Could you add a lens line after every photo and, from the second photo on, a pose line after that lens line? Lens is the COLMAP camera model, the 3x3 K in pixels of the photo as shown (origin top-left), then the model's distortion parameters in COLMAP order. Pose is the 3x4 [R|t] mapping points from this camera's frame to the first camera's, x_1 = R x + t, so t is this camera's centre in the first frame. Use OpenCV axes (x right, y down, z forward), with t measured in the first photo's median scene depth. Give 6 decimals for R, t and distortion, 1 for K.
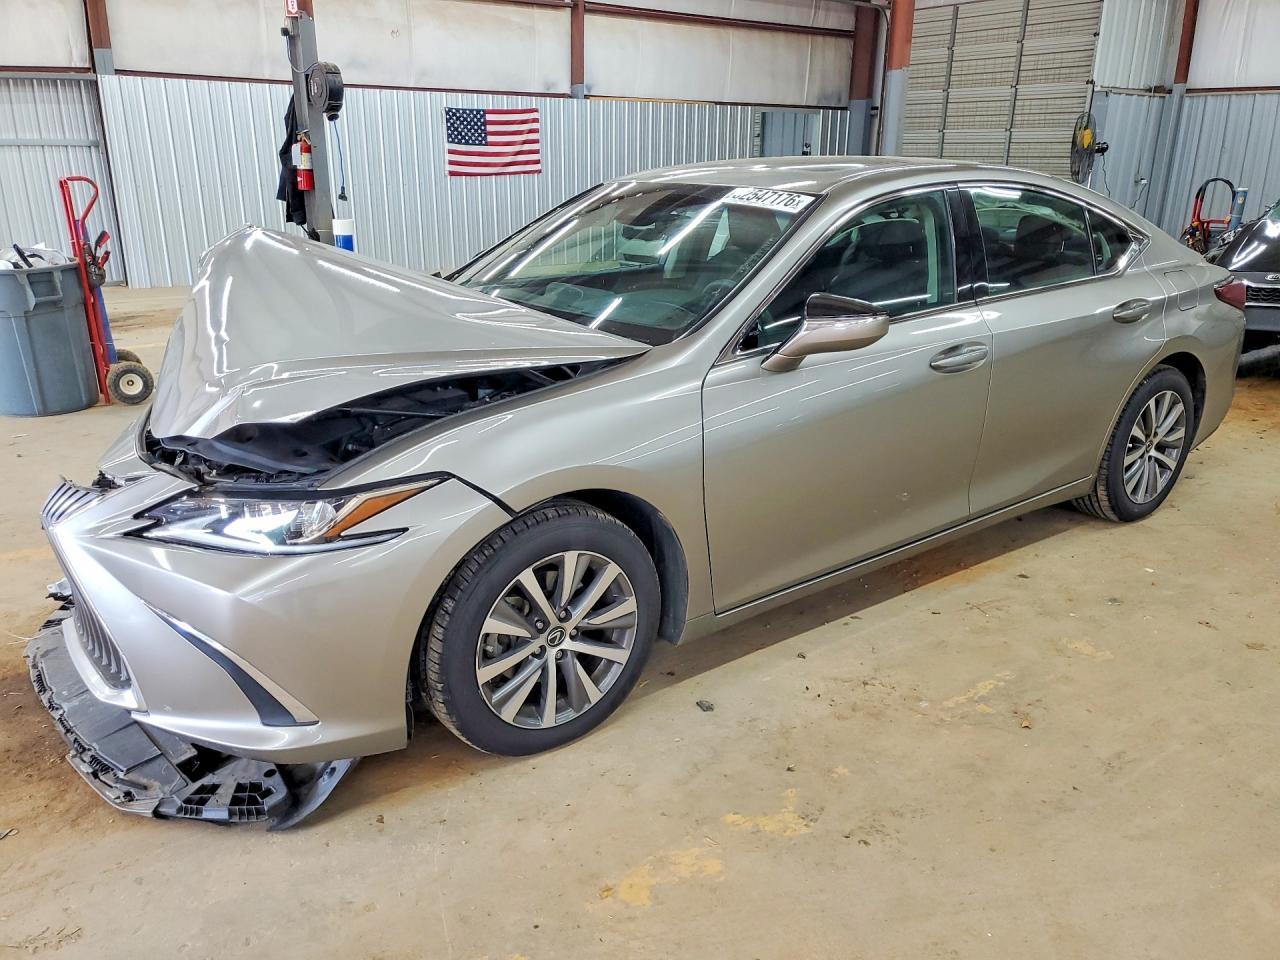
lens RADIAL K [[957.1, 0, 633.6], [0, 957.1, 482.8], [0, 0, 1]] dist [0.008655, -0.001570]
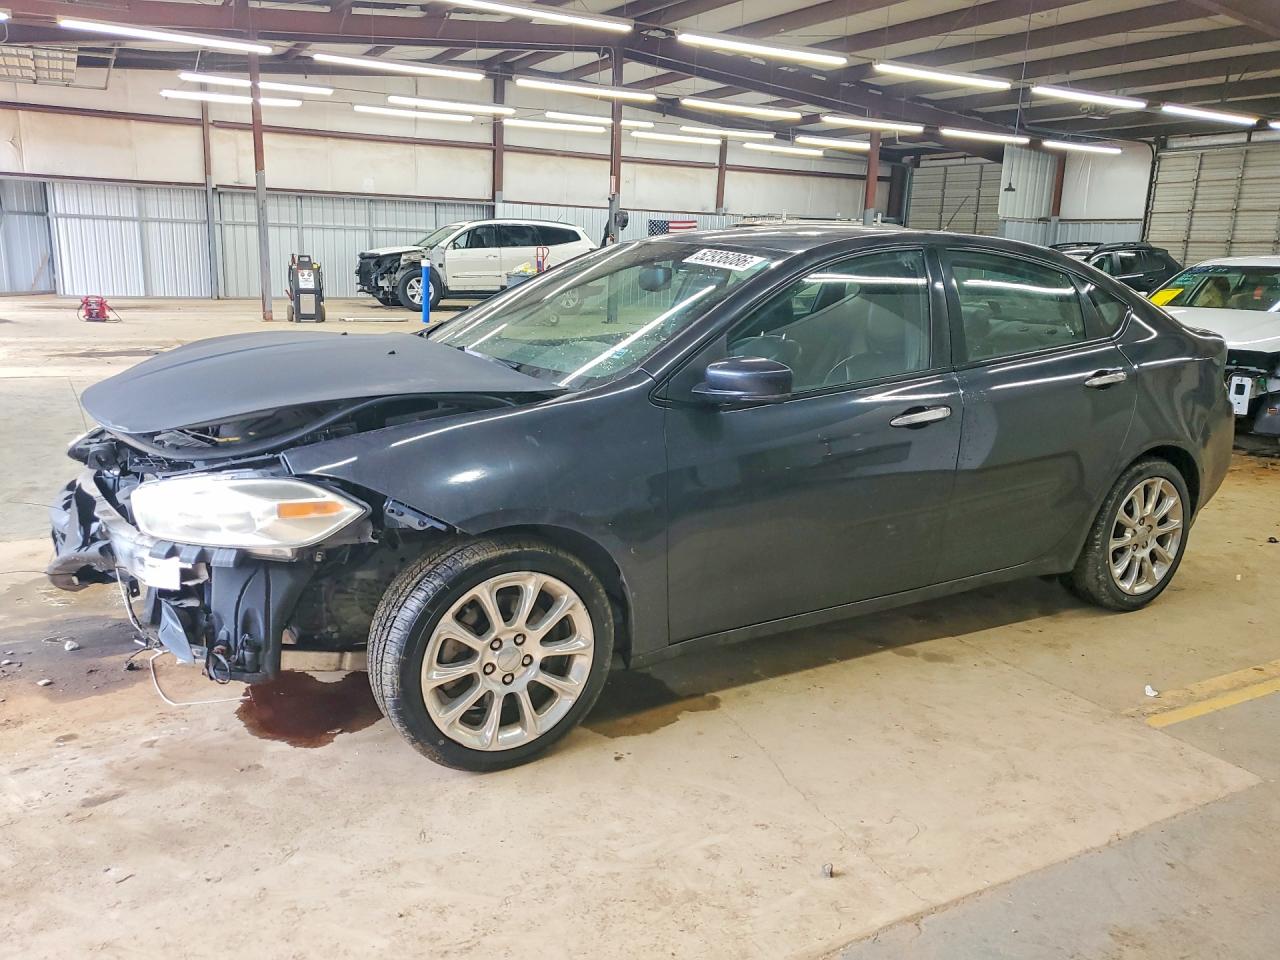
lens RADIAL K [[987.6, 0, 640.0], [0, 987.6, 480.0], [0, 0, 1]] dist [0.005561, 0.012052]
pose [[0.988536, 0.062531, -0.137429, 0.084556], [-0.076026, 0.992546, -0.095247, 0.296925], [0.130449, 0.104603, 0.985922, -0.840079]]
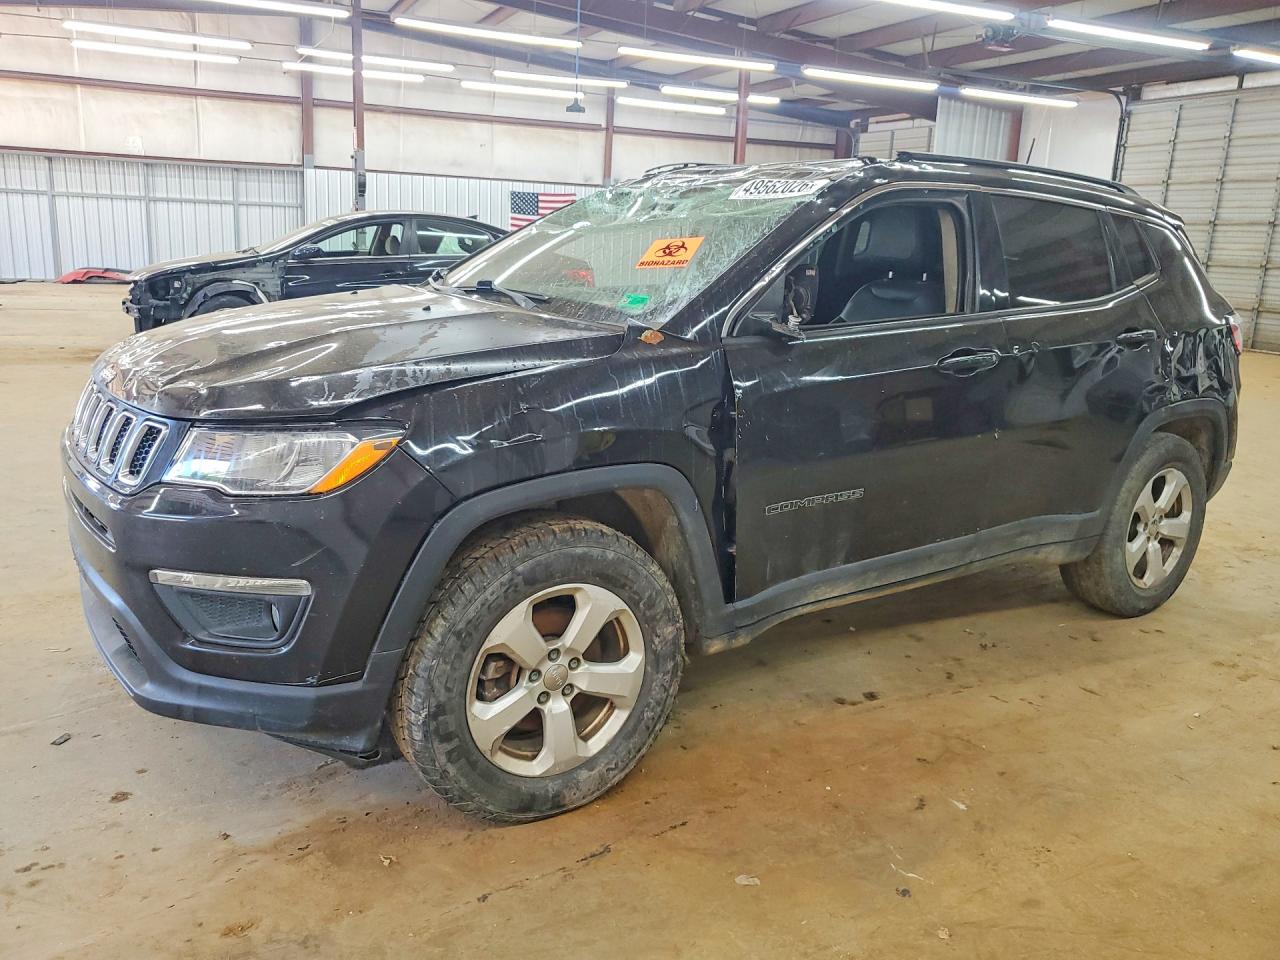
lens RADIAL K [[1043.7, 0, 640.0], [0, 1043.7, 480.0], [0, 0, 1]] dist [-0.008684, 0.043328]
pose [[0.970496, 0.092311, -0.222749, 0.406068], [-0.114421, 0.989486, -0.088463, 0.192492], [0.212241, 0.111340, 0.970854, -0.529881]]
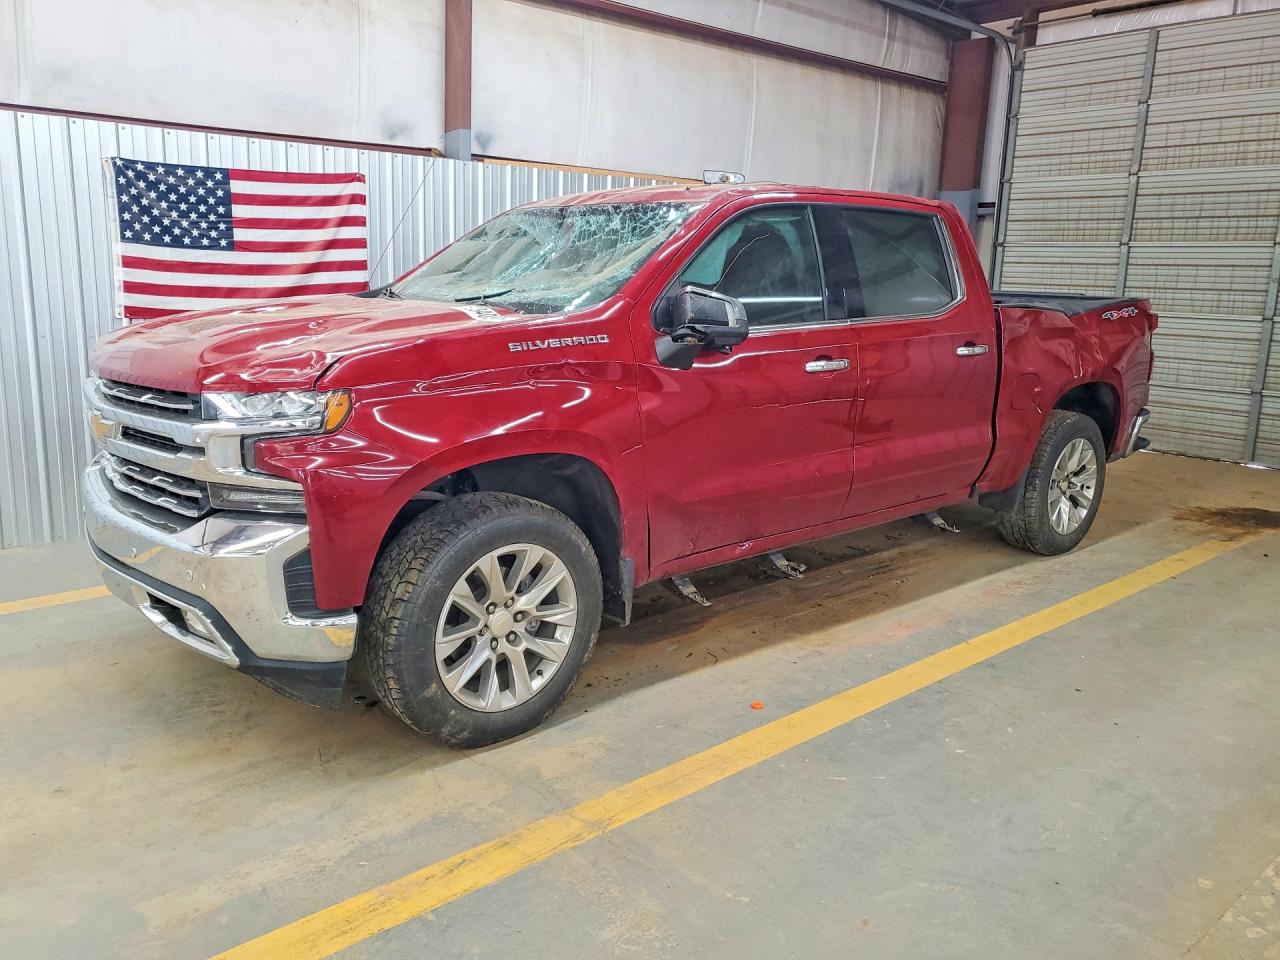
lens RADIAL K [[983.1, 0, 636.4], [0, 983.1, 454.0], [0, 0, 1]] dist [0.002010, 0.014381]
pose [[0.997680, 0.007529, 0.067667, -0.002121], [0.002065, 0.990064, -0.140601, -0.192670], [-0.068053, 0.140415, 0.987751, 0.546518]]
